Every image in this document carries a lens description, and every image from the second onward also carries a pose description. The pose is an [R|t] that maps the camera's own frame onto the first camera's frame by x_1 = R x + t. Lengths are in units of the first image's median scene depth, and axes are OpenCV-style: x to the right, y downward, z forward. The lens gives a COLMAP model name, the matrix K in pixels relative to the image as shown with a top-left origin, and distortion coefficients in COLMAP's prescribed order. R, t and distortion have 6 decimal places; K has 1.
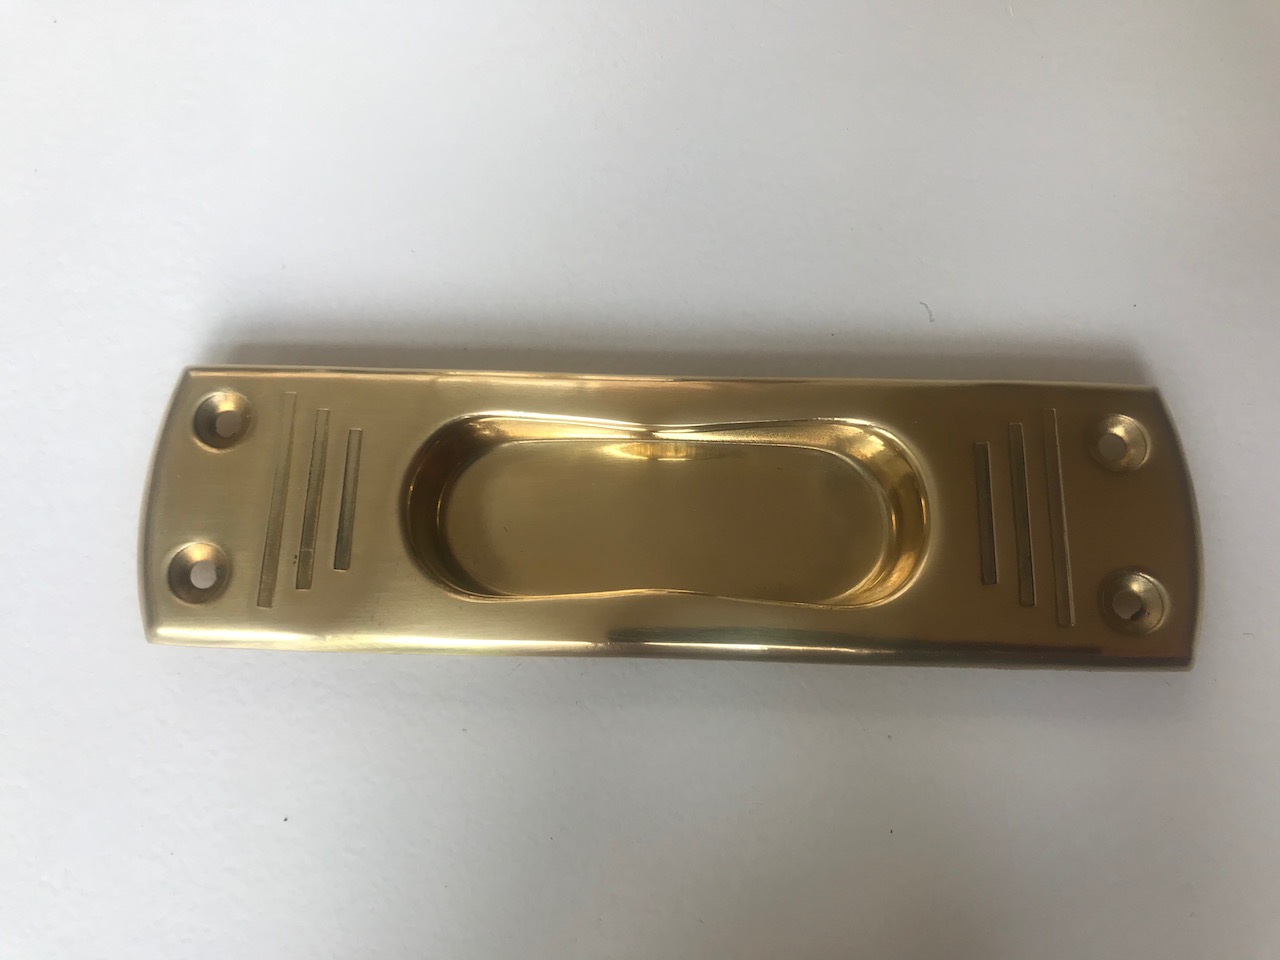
lens RADIAL K [[1089.4, 0, 640.0], [0, 1089.4, 480.0], [0, 0, 1]] dist [-0.011041, -0.007947]
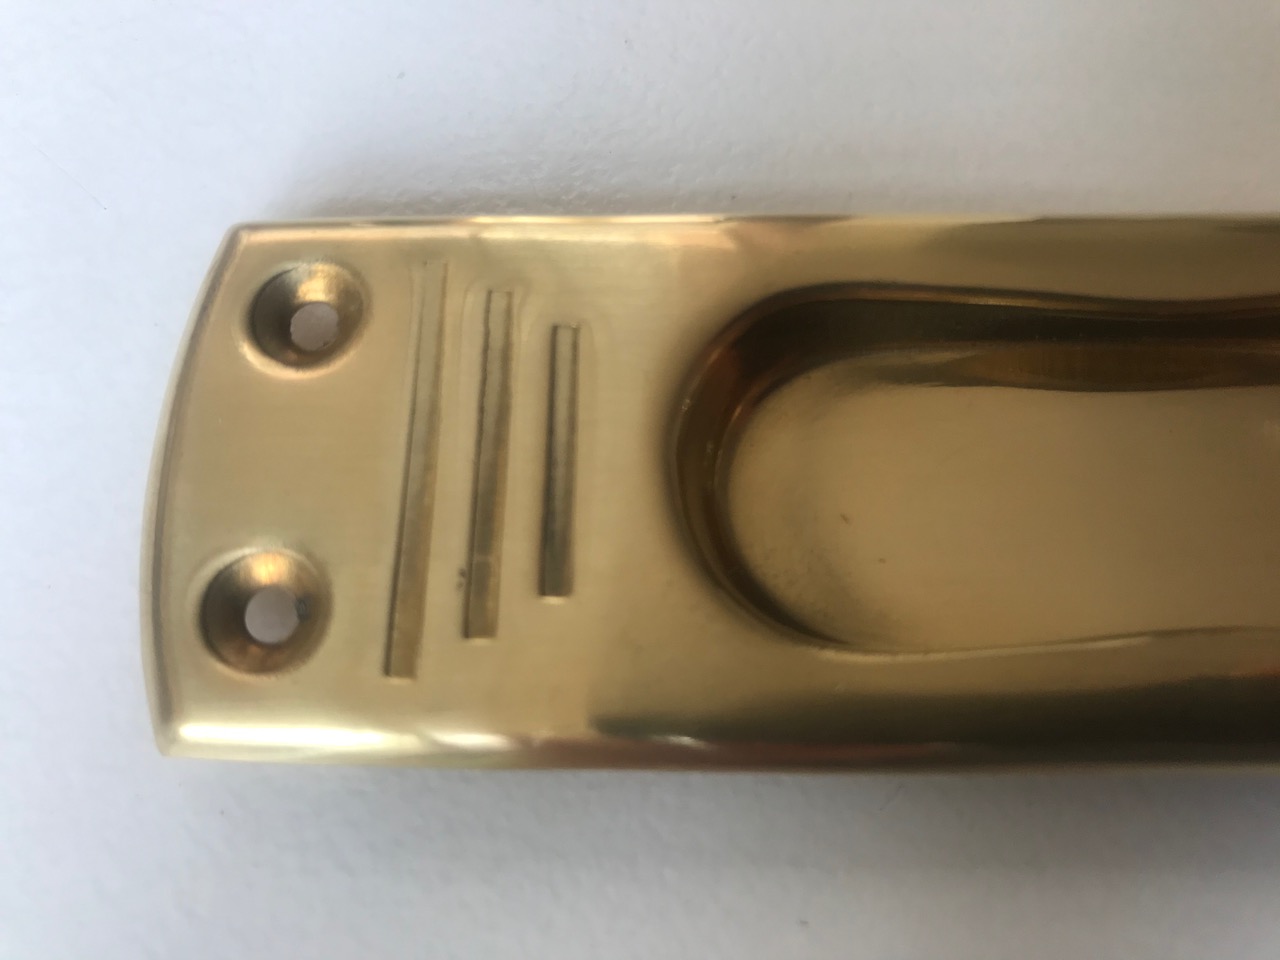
lens RADIAL K [[1089.4, 0, 640.0], [0, 1089.4, 480.0], [0, 0, 1]] dist [-0.011041, -0.007947]
pose [[0.999722, -0.022032, -0.008455, -0.226878], [0.021552, 0.998353, -0.053167, 0.055513], [0.009613, 0.052970, 0.998550, 0.499907]]
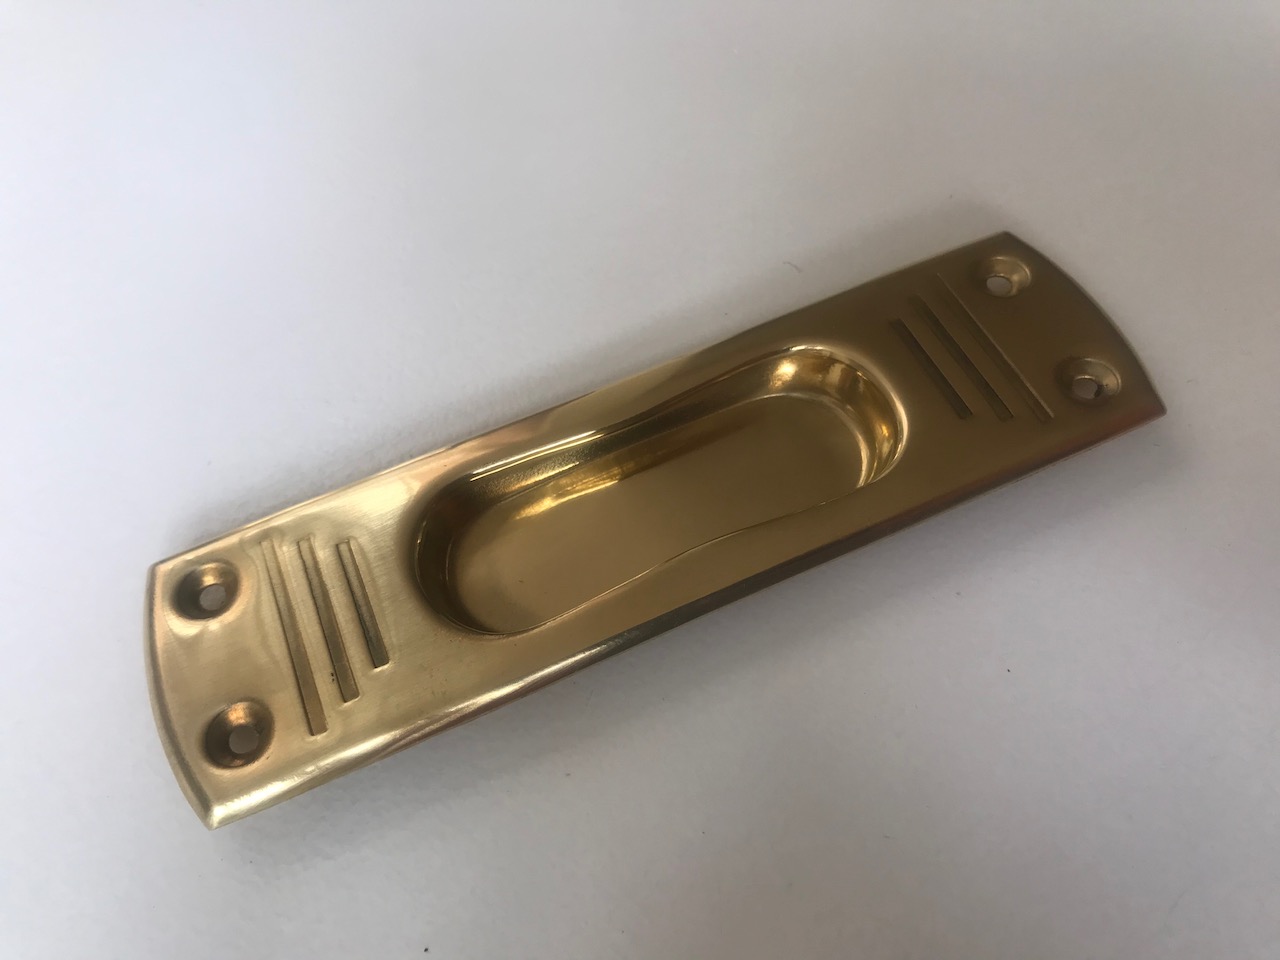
lens RADIAL K [[1089.4, 0, 640.0], [0, 1089.4, 480.0], [0, 0, 1]] dist [-0.011041, -0.007947]
pose [[0.902608, -0.385660, 0.191219, -0.187140], [0.425857, 0.864823, -0.265947, 0.284814], [-0.062805, 0.321478, 0.944832, 0.037777]]
